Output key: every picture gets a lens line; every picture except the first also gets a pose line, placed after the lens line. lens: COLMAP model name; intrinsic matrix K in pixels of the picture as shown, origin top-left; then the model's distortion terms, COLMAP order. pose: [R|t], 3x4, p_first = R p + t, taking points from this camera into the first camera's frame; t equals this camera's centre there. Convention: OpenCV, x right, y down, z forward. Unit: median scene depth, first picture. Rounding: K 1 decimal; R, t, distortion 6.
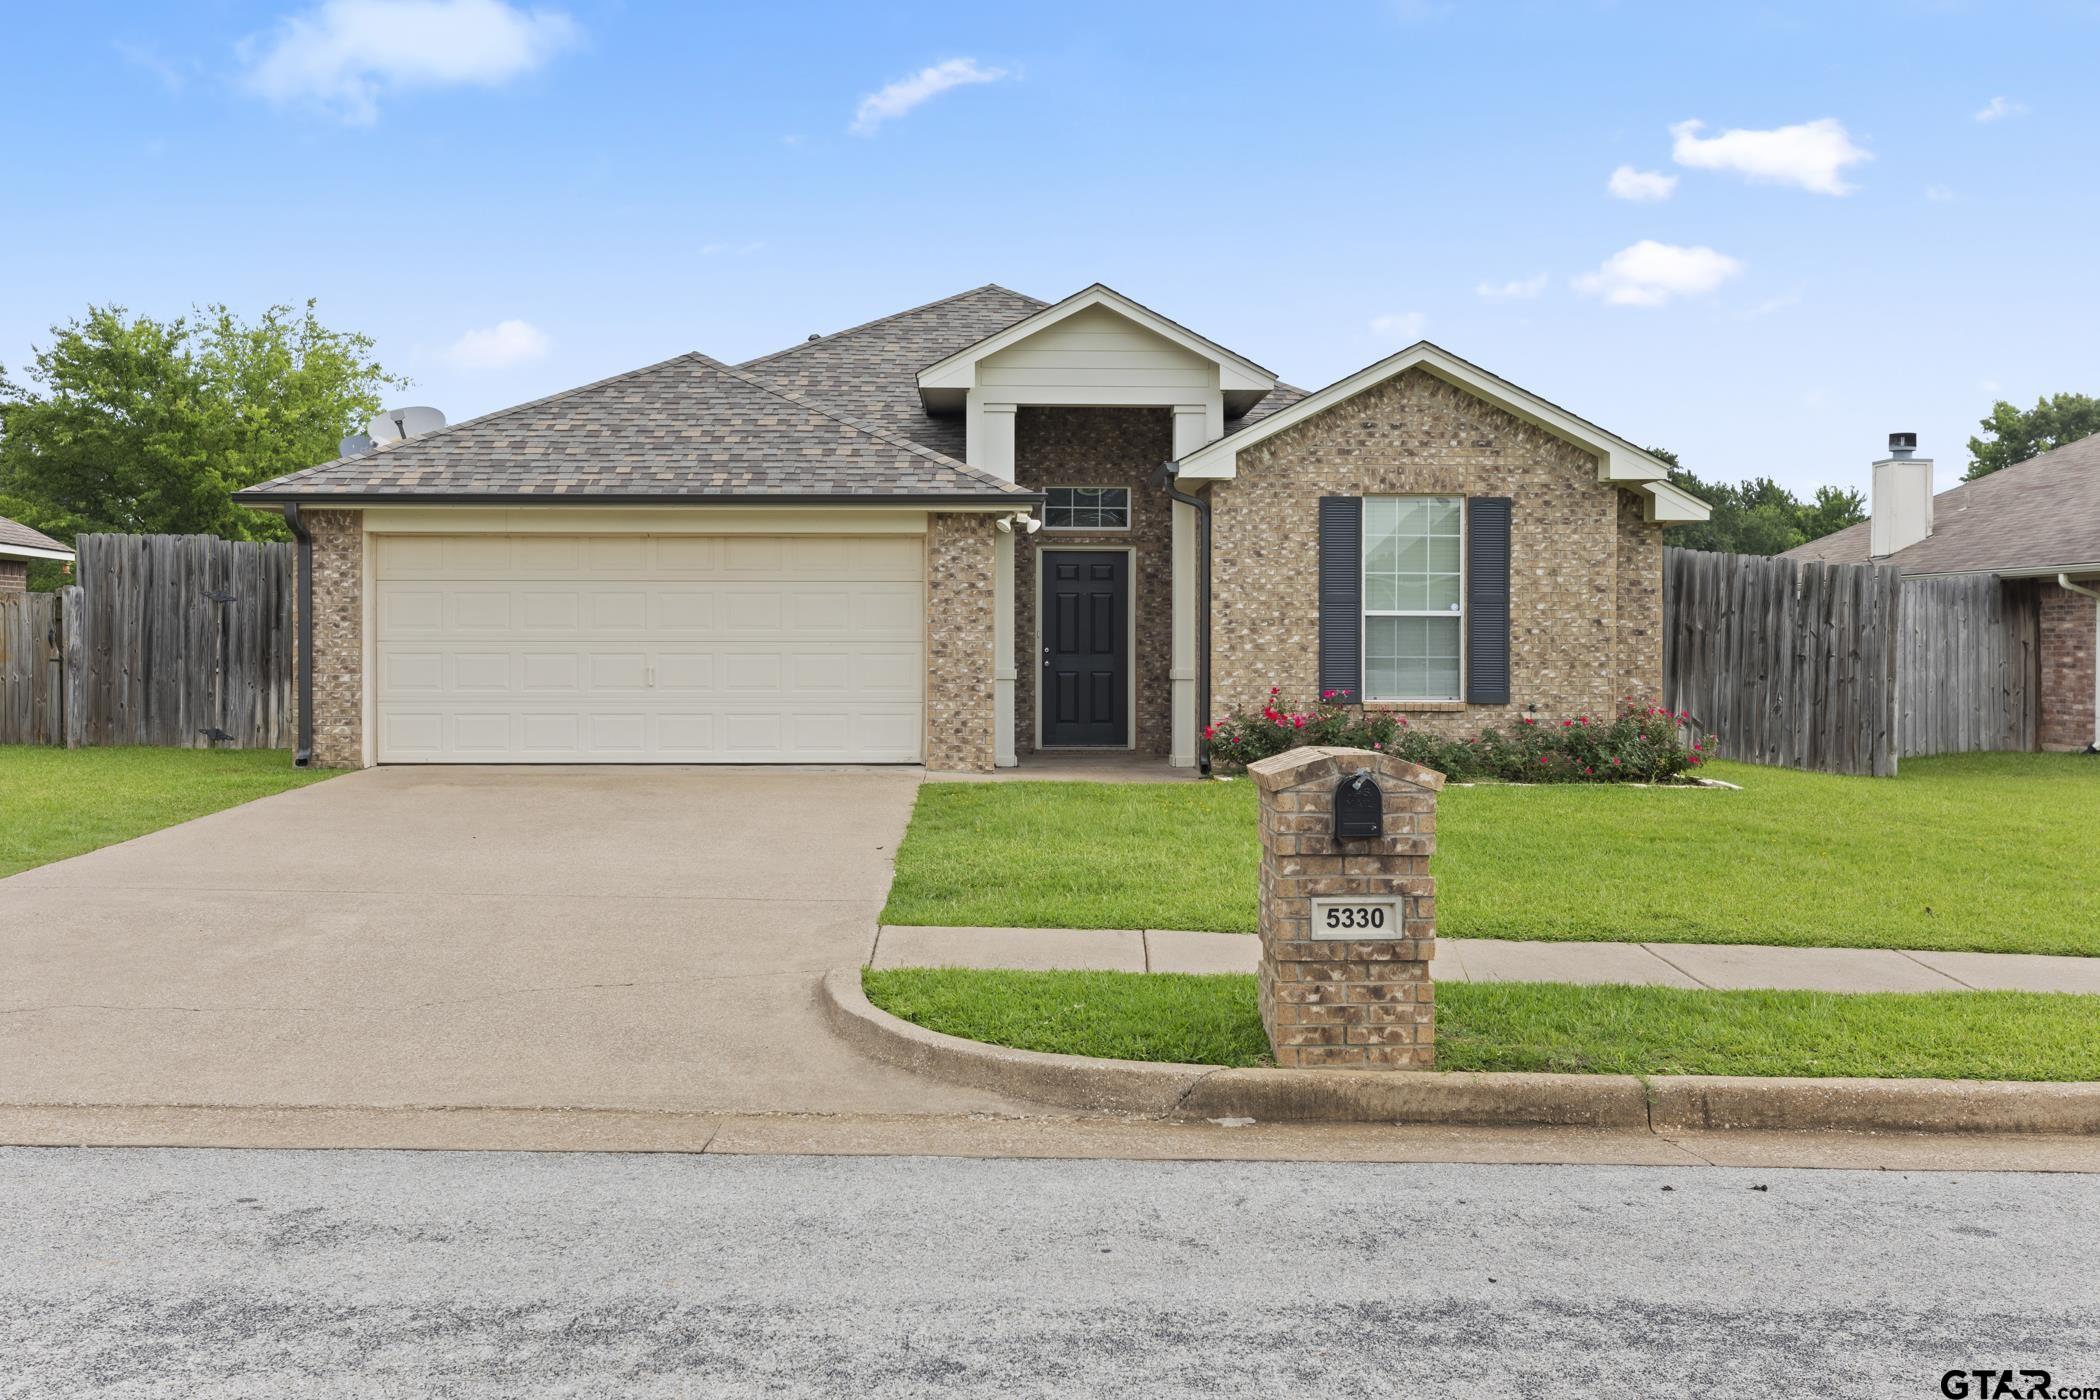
lens RADIAL K [[2041.3, 0, 1055.8], [0, 2041.3, 679.1], [0, 0, 1]] dist [0.001861, 0.000000]
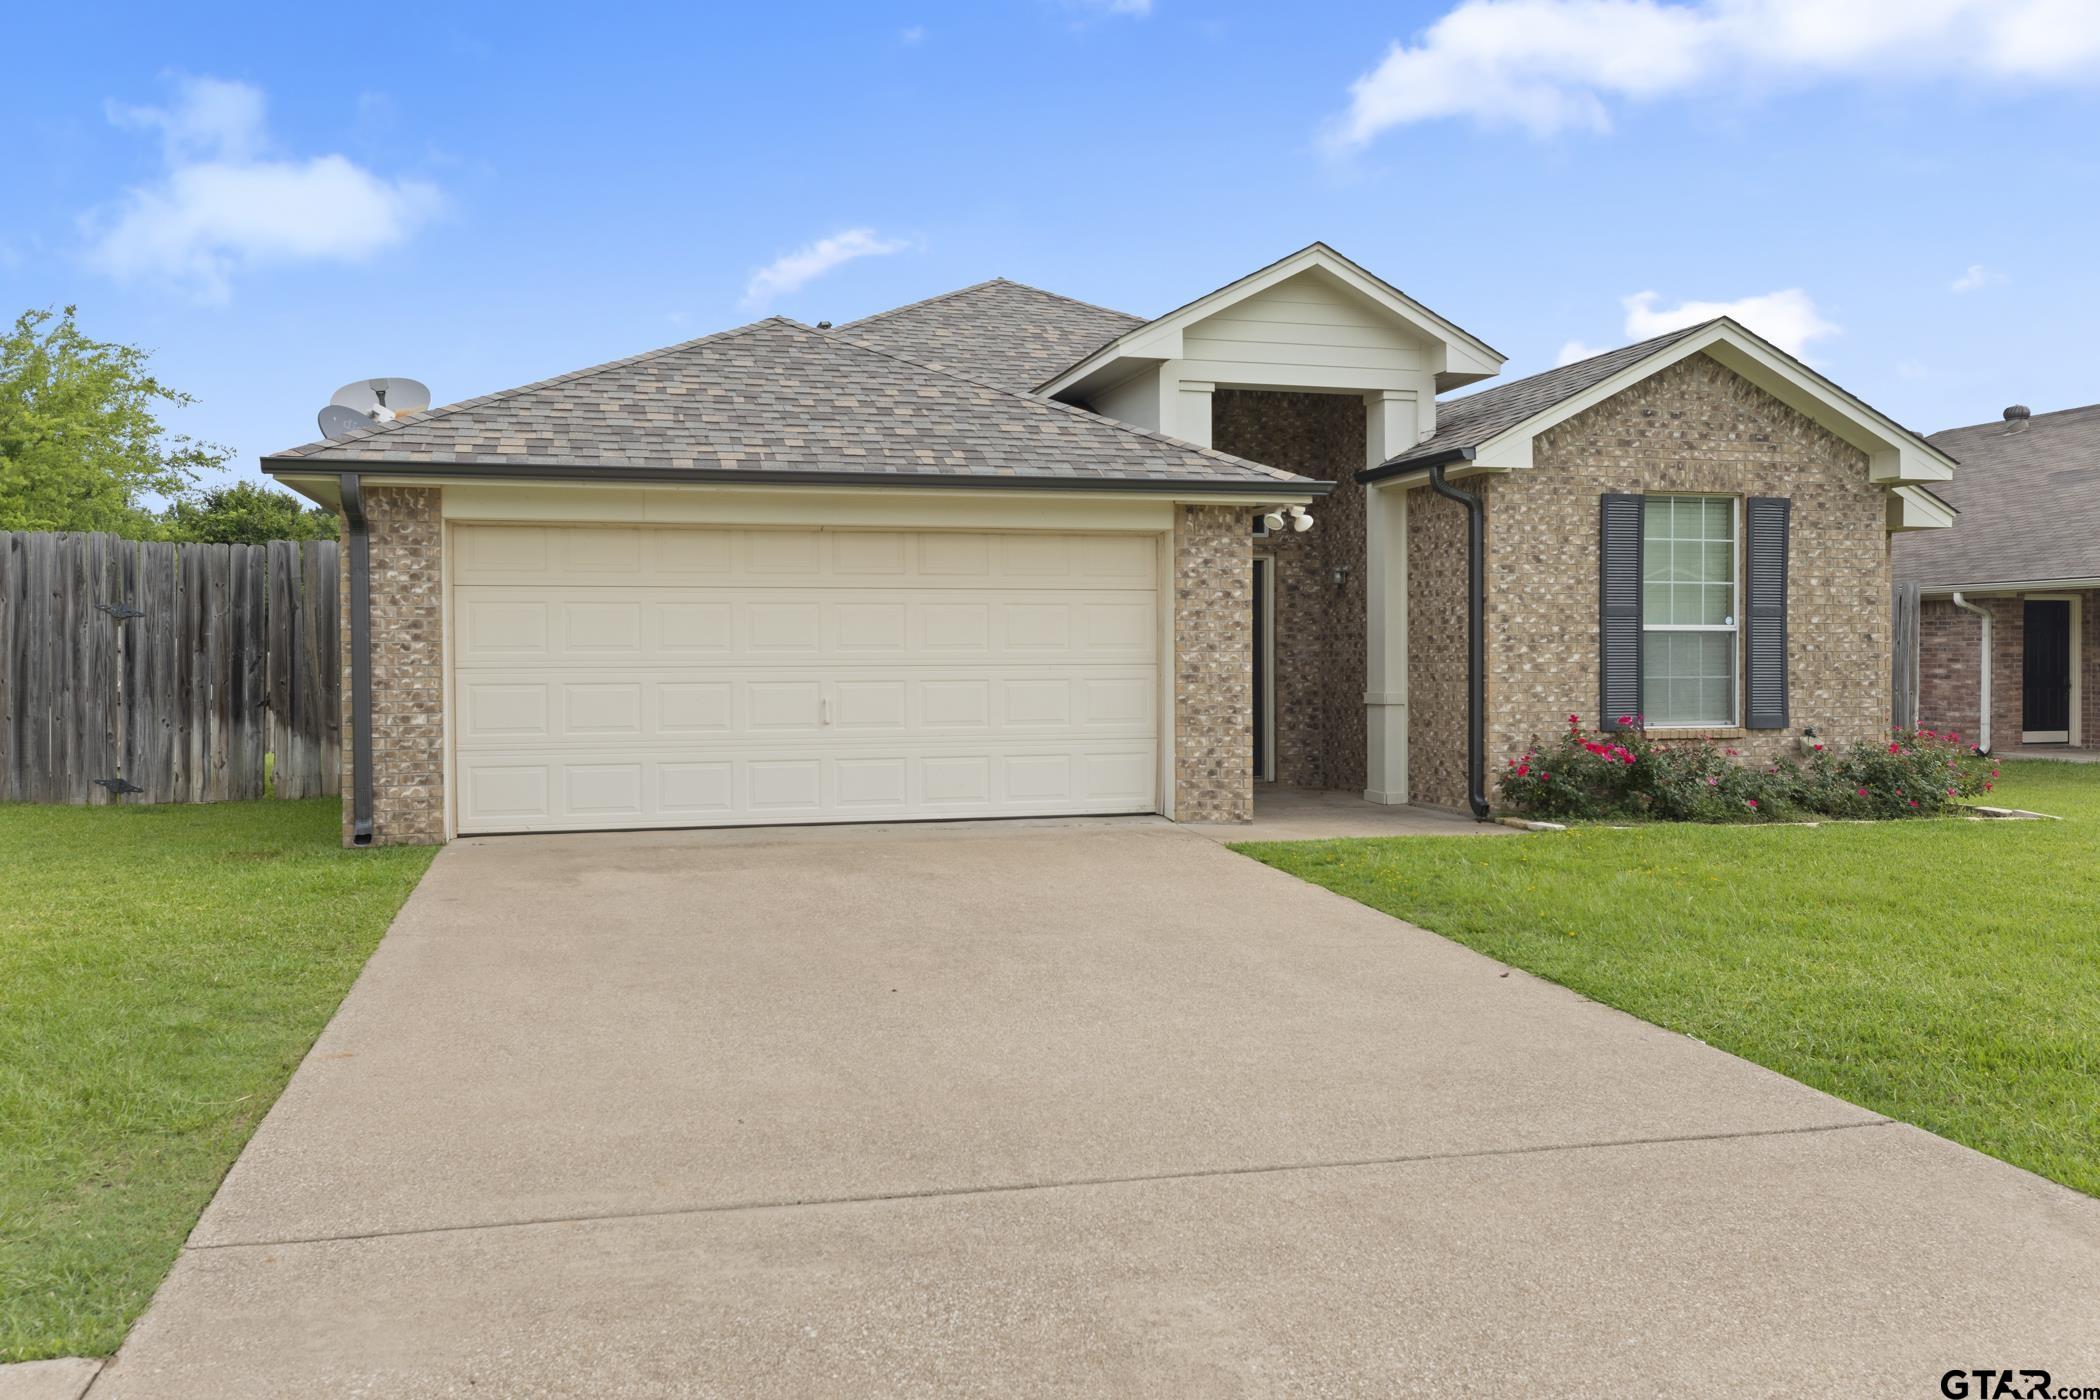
lens RADIAL K [[1629.5, 0, 1049.4], [0, 1629.5, 697.9], [0, 0, 1]] dist [-0.003134, 0.018818]
pose [[0.971985, -0.011958, 0.234740, -0.261745], [0.010368, 0.999914, 0.008009, -0.010446], [-0.234816, -0.005351, 0.972025, 0.379226]]
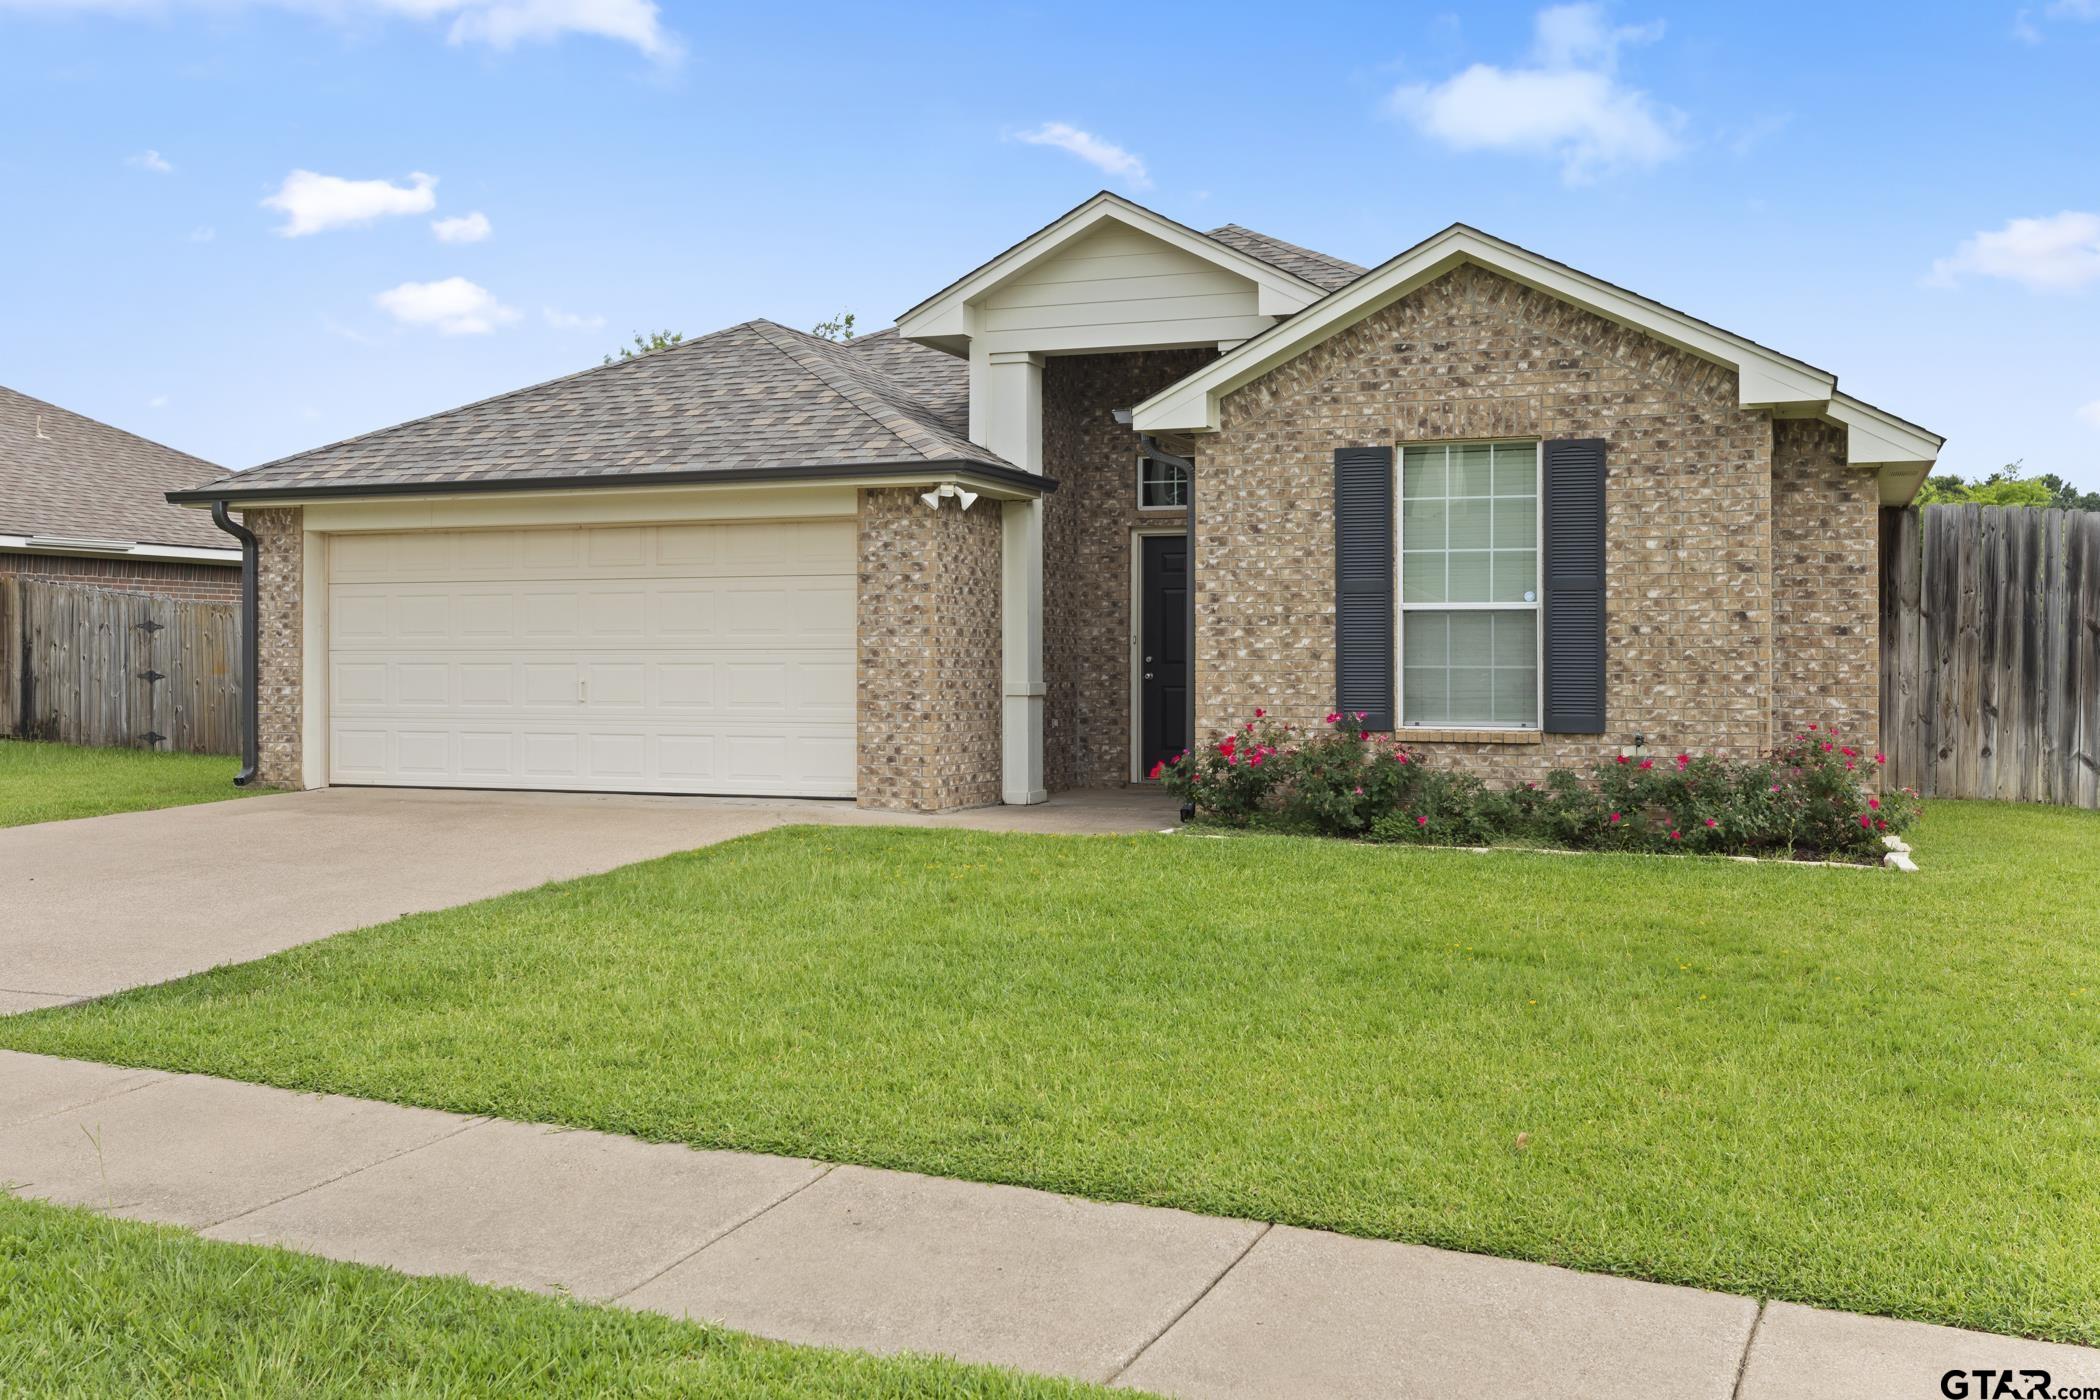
lens RADIAL K [[2041.3, 0, 1040.6], [0, 2041.3, 666.0], [0, 0, 1]] dist [0.001861, 0.000000]
pose [[0.920268, -0.001019, -0.391286, 0.317830], [-0.004263, 0.999911, -0.012631, -0.001492], [0.391264, 0.013292, 0.920182, 0.282509]]
